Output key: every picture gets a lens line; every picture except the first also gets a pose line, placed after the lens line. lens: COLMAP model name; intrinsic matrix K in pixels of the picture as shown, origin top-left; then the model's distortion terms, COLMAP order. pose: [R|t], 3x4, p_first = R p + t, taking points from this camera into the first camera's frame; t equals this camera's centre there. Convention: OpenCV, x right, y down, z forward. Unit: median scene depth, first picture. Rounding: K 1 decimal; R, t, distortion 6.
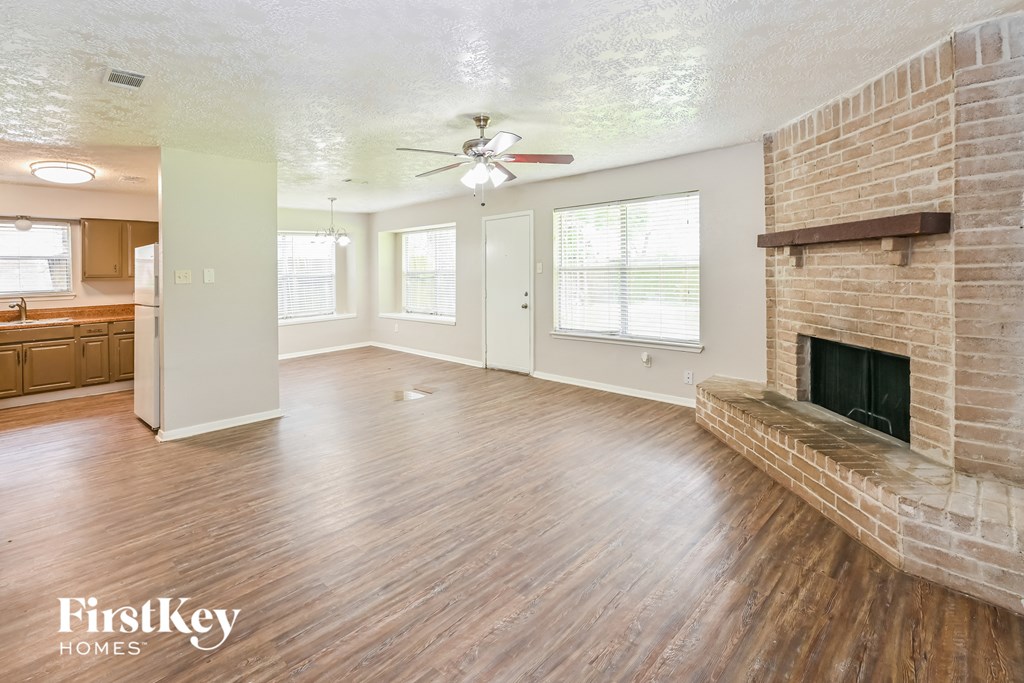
lens RADIAL K [[478.3, 0, 507.7], [0, 478.3, 281.6], [0, 0, 1]] dist [-0.002942, -0.001440]
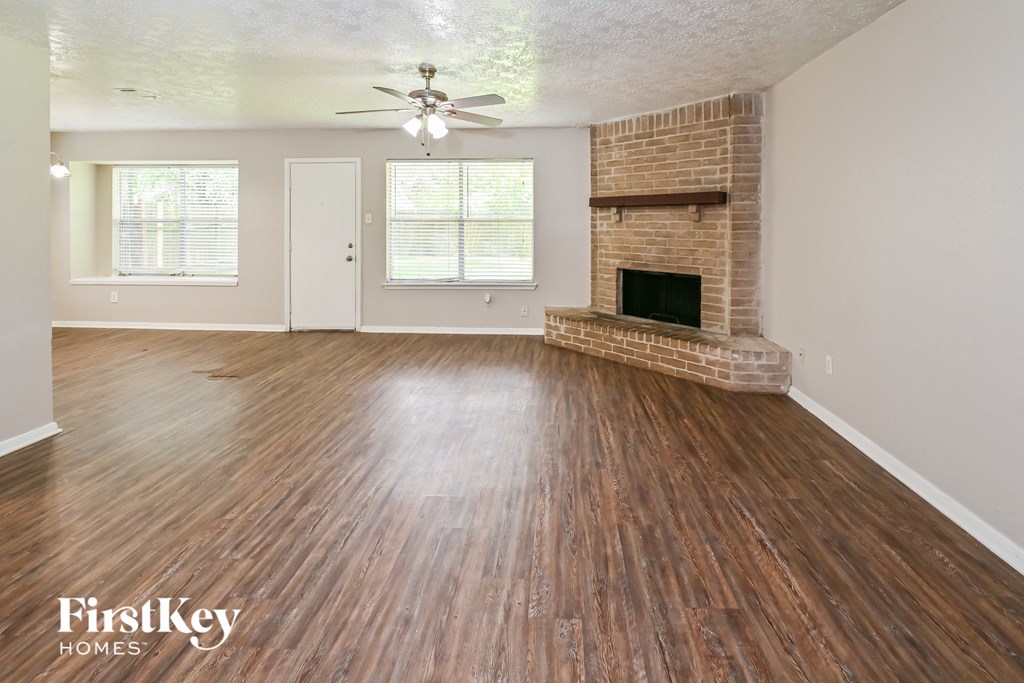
lens RADIAL K [[478.3, 0, 543.4], [0, 478.3, 235.4], [0, 0, 1]] dist [-0.002942, -0.001440]
pose [[0.748175, -0.000777, 0.663501, -0.584502], [0.001494, 0.999999, -0.000514, 0.013020], [-0.663500, 0.001375, 0.748175, 0.081138]]
